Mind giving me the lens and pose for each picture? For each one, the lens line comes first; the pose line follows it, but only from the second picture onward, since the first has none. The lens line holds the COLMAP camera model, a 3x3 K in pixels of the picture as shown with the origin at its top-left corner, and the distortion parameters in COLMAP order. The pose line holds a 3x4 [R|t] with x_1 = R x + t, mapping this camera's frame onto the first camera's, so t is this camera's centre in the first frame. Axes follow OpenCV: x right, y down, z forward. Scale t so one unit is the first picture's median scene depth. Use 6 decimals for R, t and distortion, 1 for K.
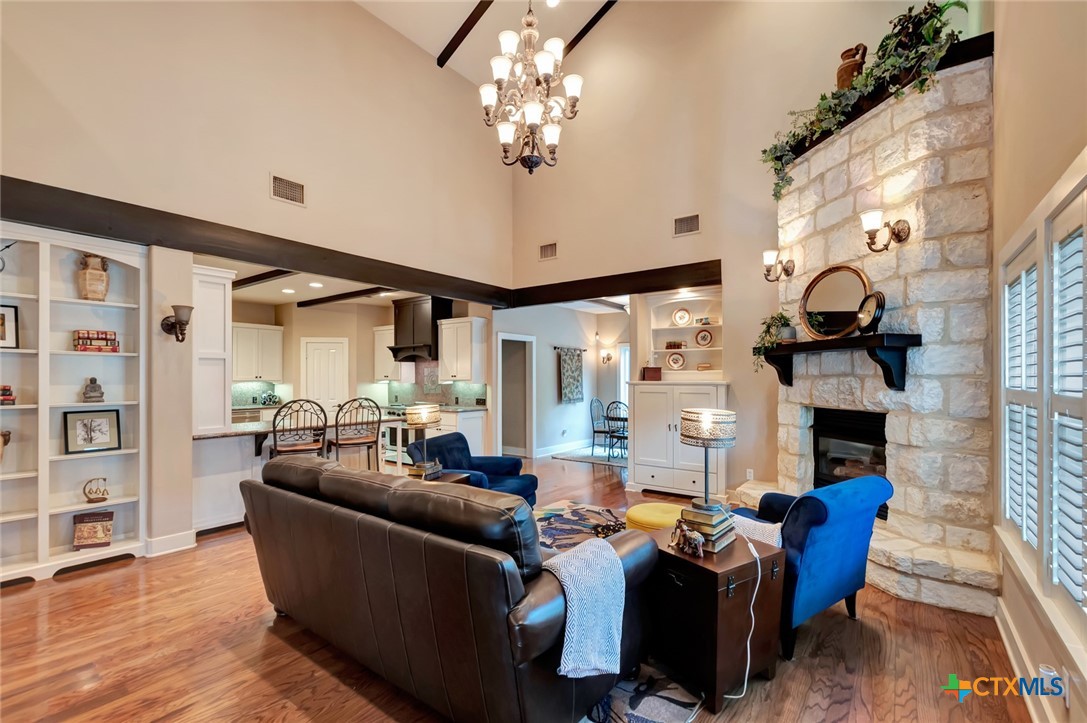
lens RADIAL K [[488.8, 0, 532.6], [0, 488.8, 377.0], [0, 0, 1]] dist [0.001439, -0.002078]
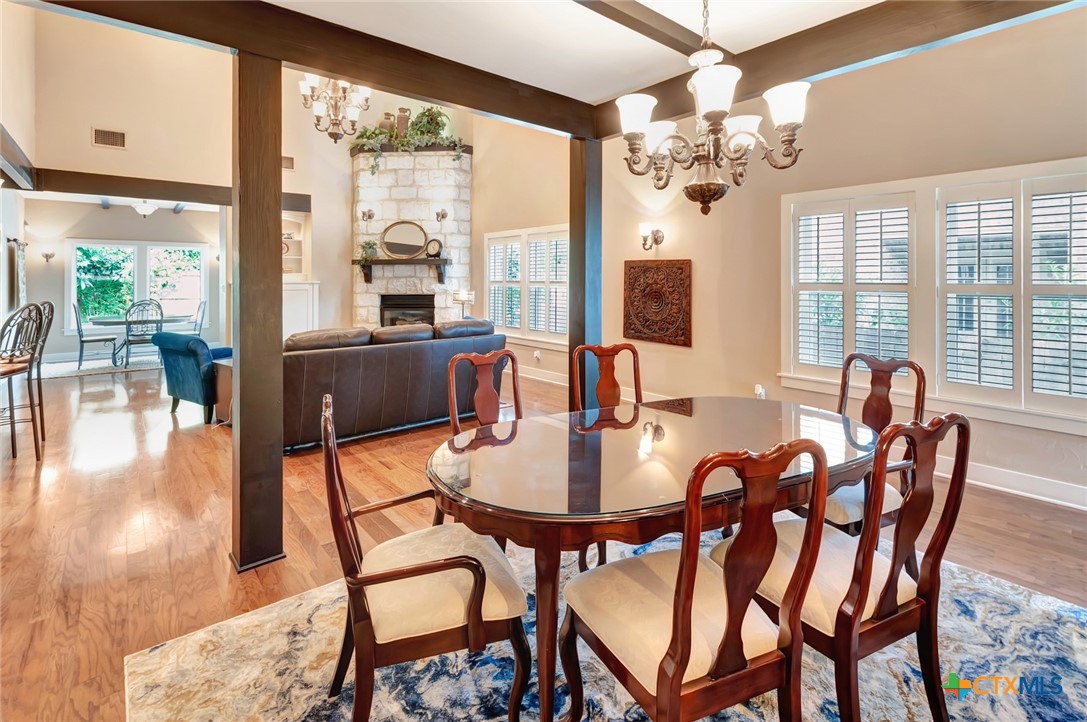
lens RADIAL K [[510.1, 0, 557.9], [0, 510.1, 275.3], [0, 0, 1]] dist [0.013958, -0.001906]
pose [[0.209253, 0.009943, 0.977811, -1.128709], [-0.000521, 0.999949, -0.010057, 0.008995], [-0.977861, 0.001595, 0.209247, -0.013825]]
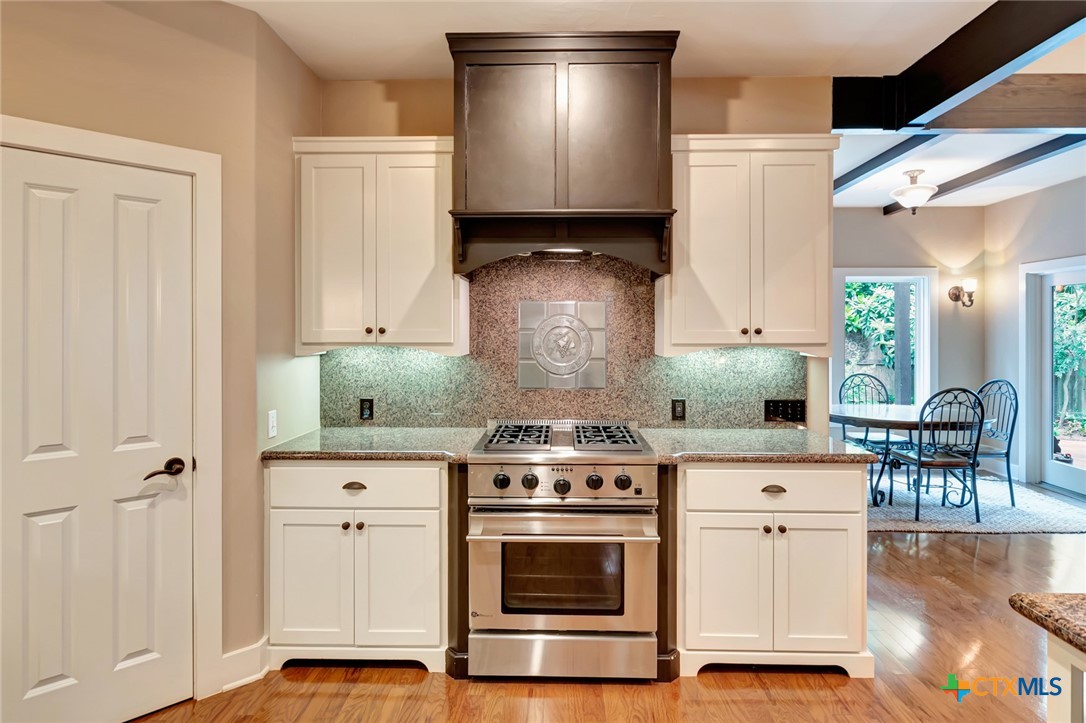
lens RADIAL K [[605.6, 0, 540.1], [0, 605.6, 334.5], [0, 0, 1]] dist [-0.003815, 0.000820]
pose [[0.810975, 0.003167, 0.585072, -0.816166], [-0.005072, 0.999986, 0.001618, 0.002017], [-0.585059, -0.004280, 0.810980, 1.343810]]
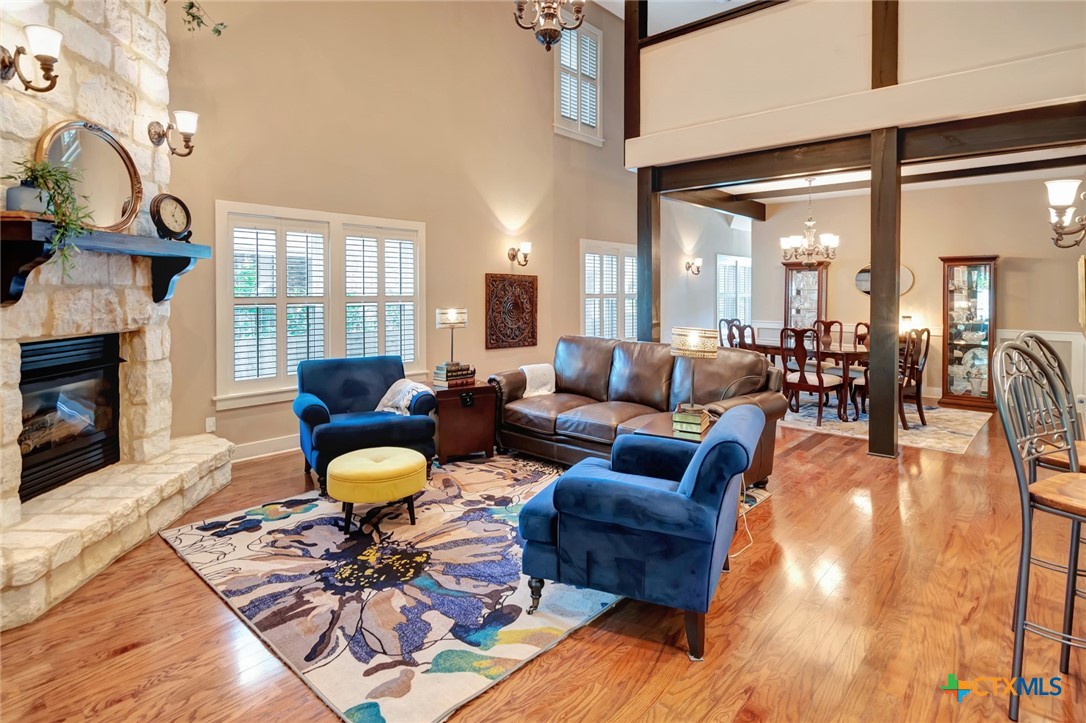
lens RADIAL K [[592.7, 0, 541.2], [0, 592.7, 297.3], [0, 0, 1]] dist [0.002042, 0.000970]
pose [[-0.997810, -0.005182, 0.065935, -0.048018], [-0.004323, 0.999904, 0.013157, -0.001084], [-0.065997, 0.012843, -0.997737, 1.628688]]
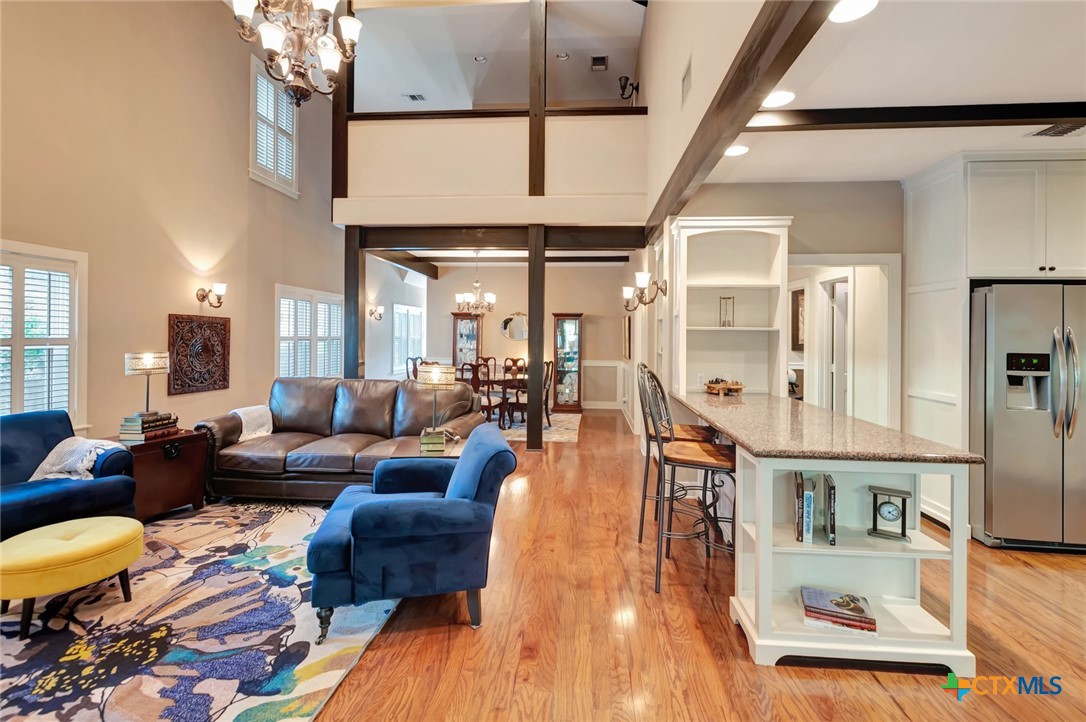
lens RADIAL K [[488.3, 0, 557.9], [0, 488.3, 330.0], [0, 0, 1]] dist [0.001439, -0.002078]
pose [[-0.827491, -0.017623, -0.561203, 0.082365], [-0.013844, 0.999844, -0.010985, -0.003426], [0.561309, -0.001321, -0.827605, 1.606890]]
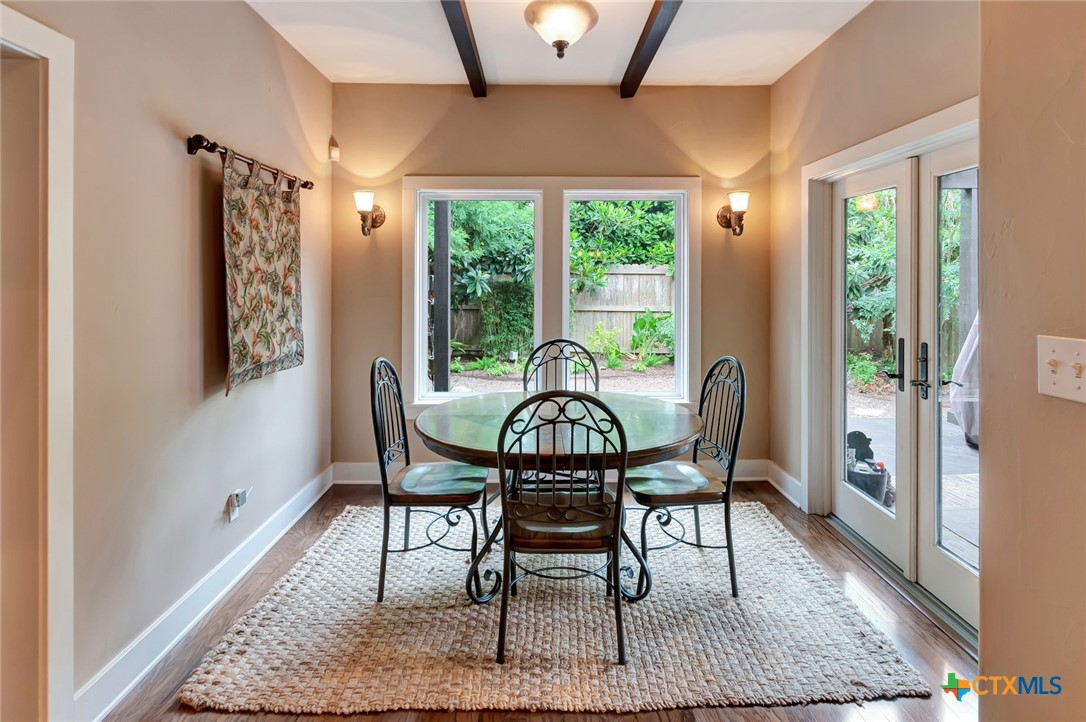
lens RADIAL K [[559.4, 0, 546.8], [0, 559.4, 279.8], [0, 0, 1]] dist [-0.000191, -0.001054]
pose [[0.782269, 0.001975, 0.622938, 0.027197], [-0.003034, 0.999995, 0.000640, 0.002196], [-0.622934, -0.002390, 0.782271, 1.416644]]
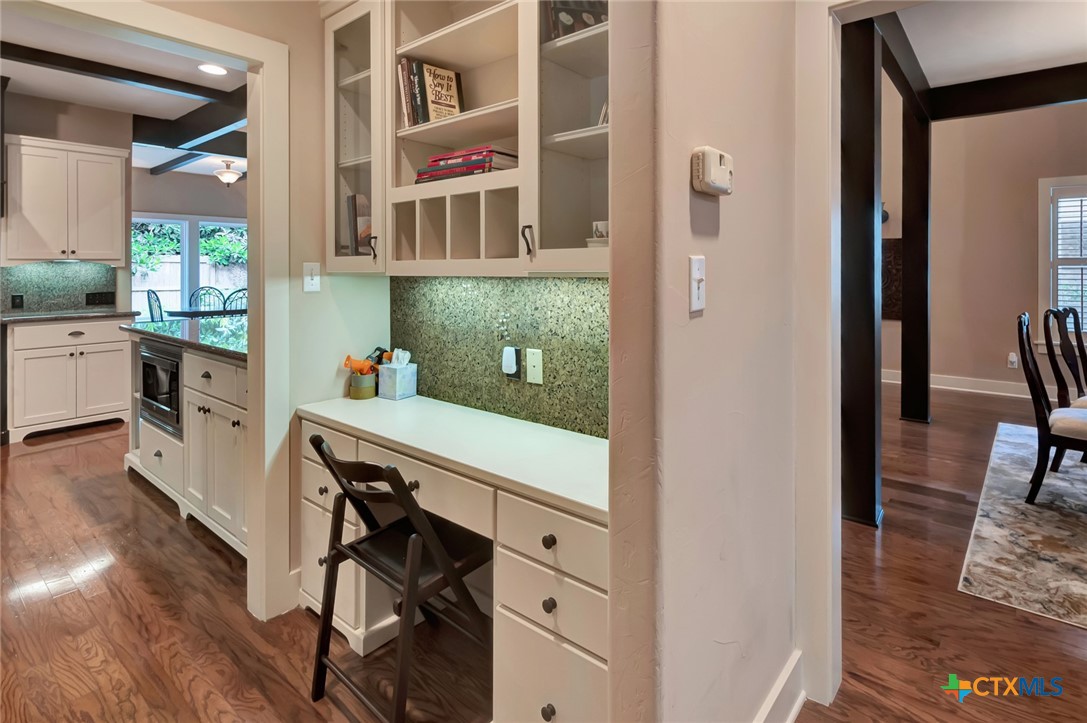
lens RADIAL K [[560.0, 0, 556.5], [0, 560.0, 263.6], [0, 0, 1]] dist [-0.000191, -0.001054]
pose [[0.038992, 0.011380, 0.999175, -1.268770], [0.007810, 0.999901, -0.011693, 0.039207], [-0.999209, 0.008260, 0.038899, 0.784673]]
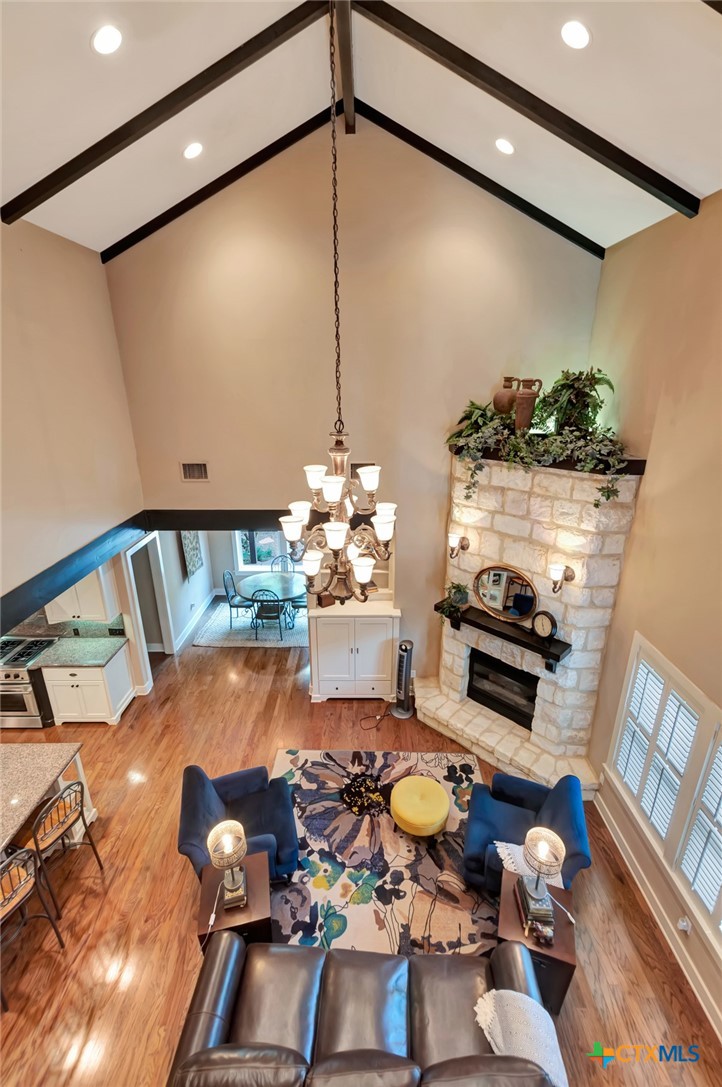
lens RADIAL K [[488.8, 0, 364.3], [0, 488.8, 543.9], [0, 0, 1]] dist [0.001439, -0.002078]
pose [[0.799116, -0.206241, 0.564693, -0.364936], [0.001670, 0.940071, 0.340976, -0.661208], [-0.601175, -0.271536, 0.751569, 0.256389]]
